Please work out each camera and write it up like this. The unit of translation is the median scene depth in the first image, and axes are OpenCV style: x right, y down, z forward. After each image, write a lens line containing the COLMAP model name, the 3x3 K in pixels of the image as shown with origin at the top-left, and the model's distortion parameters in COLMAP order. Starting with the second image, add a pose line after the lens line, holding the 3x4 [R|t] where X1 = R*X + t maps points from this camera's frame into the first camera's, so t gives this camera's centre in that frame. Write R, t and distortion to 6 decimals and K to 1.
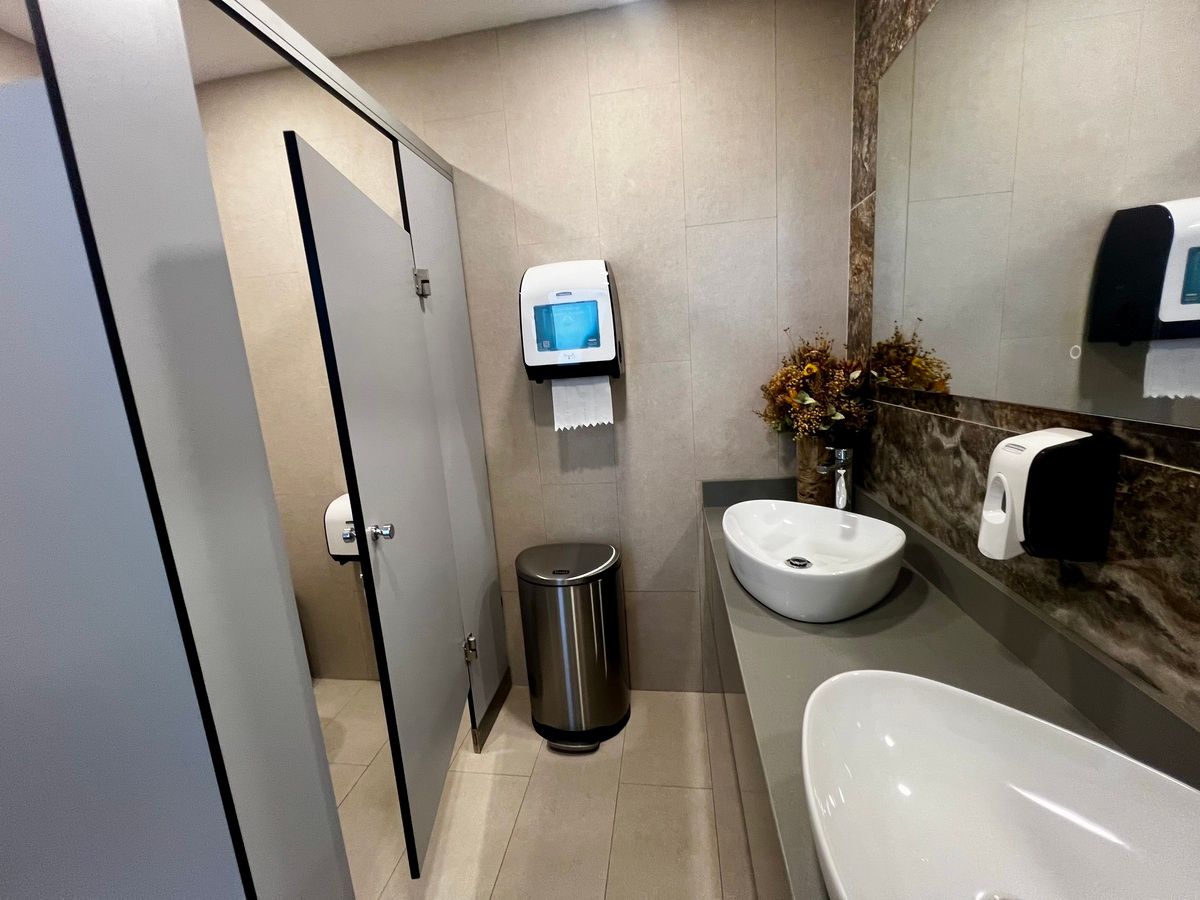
lens RADIAL K [[474.3, 0, 605.6], [0, 474.3, 449.6], [0, 0, 1]] dist [-0.002146, 0.000844]
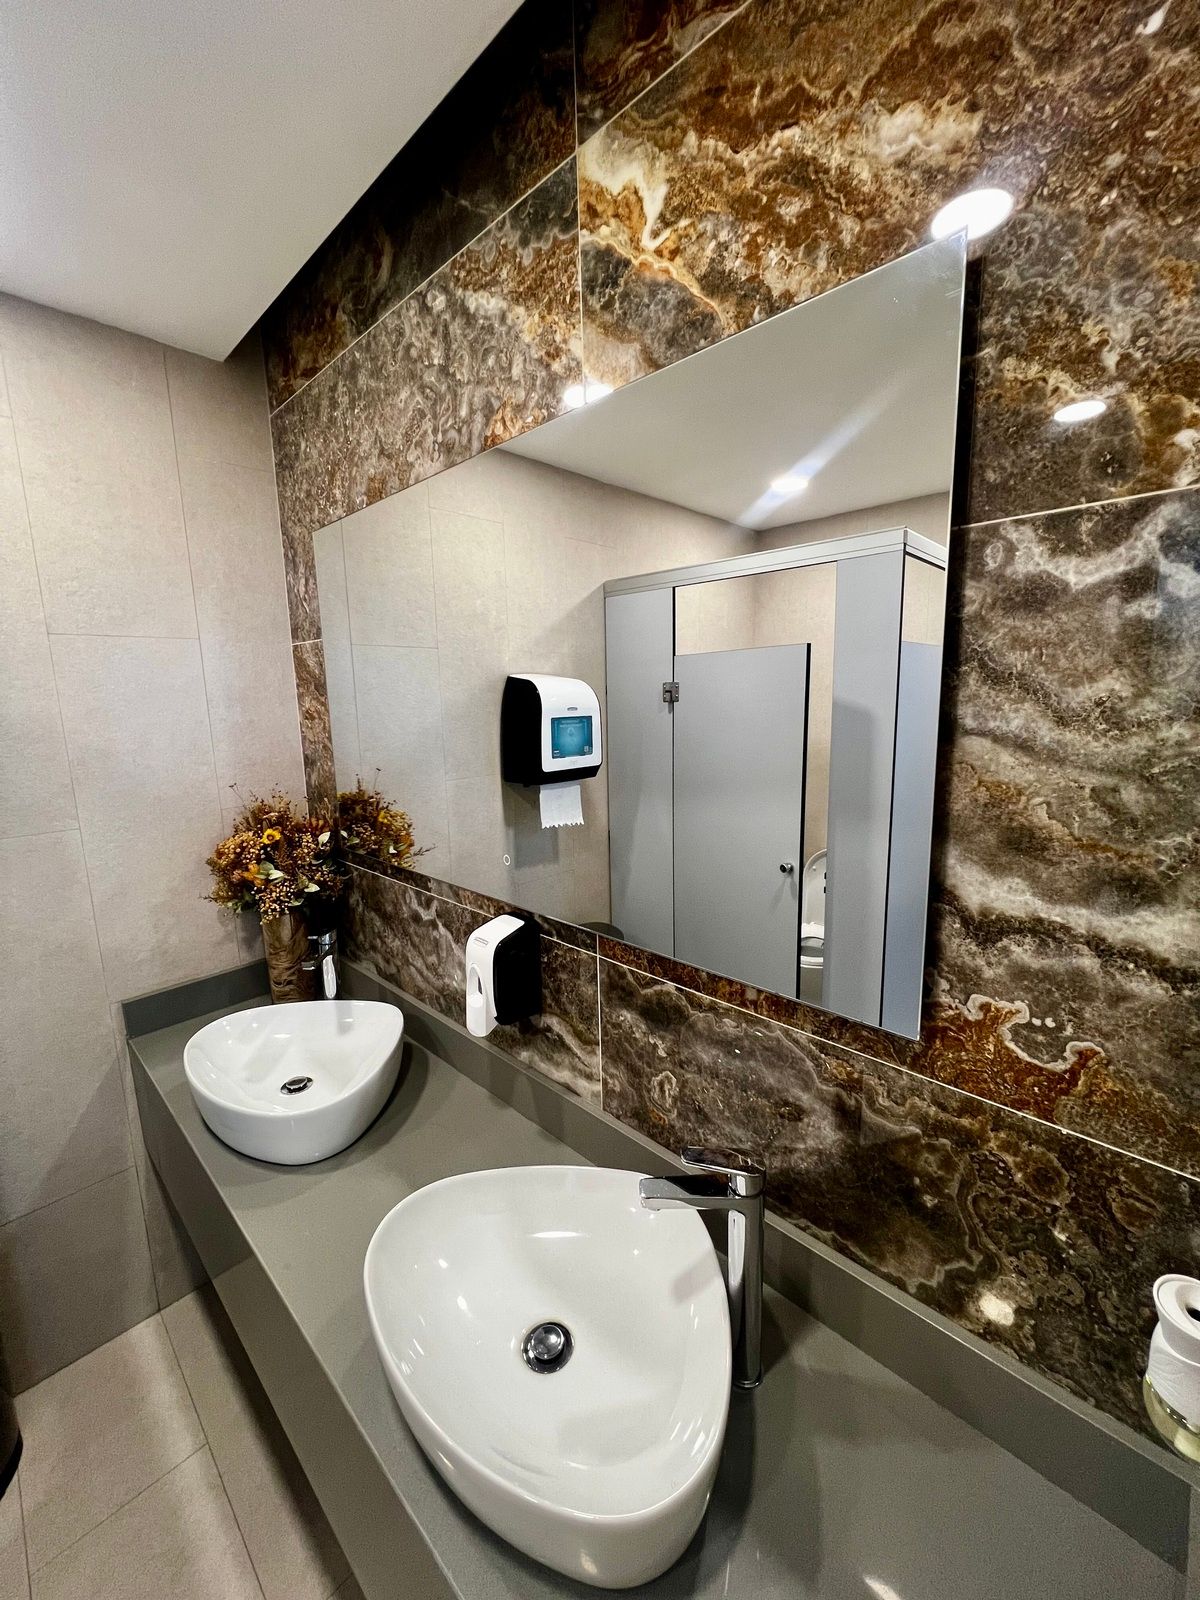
lens RADIAL K [[632.3, 0, 596.8], [0, 632.3, 803.8], [0, 0, 1]] dist [-0.002146, 0.000844]
pose [[0.591356, -0.078315, 0.802599, -0.117494], [0.127310, 0.991859, 0.002980, -0.161568], [-0.796298, 0.100417, 0.596512, -0.119853]]
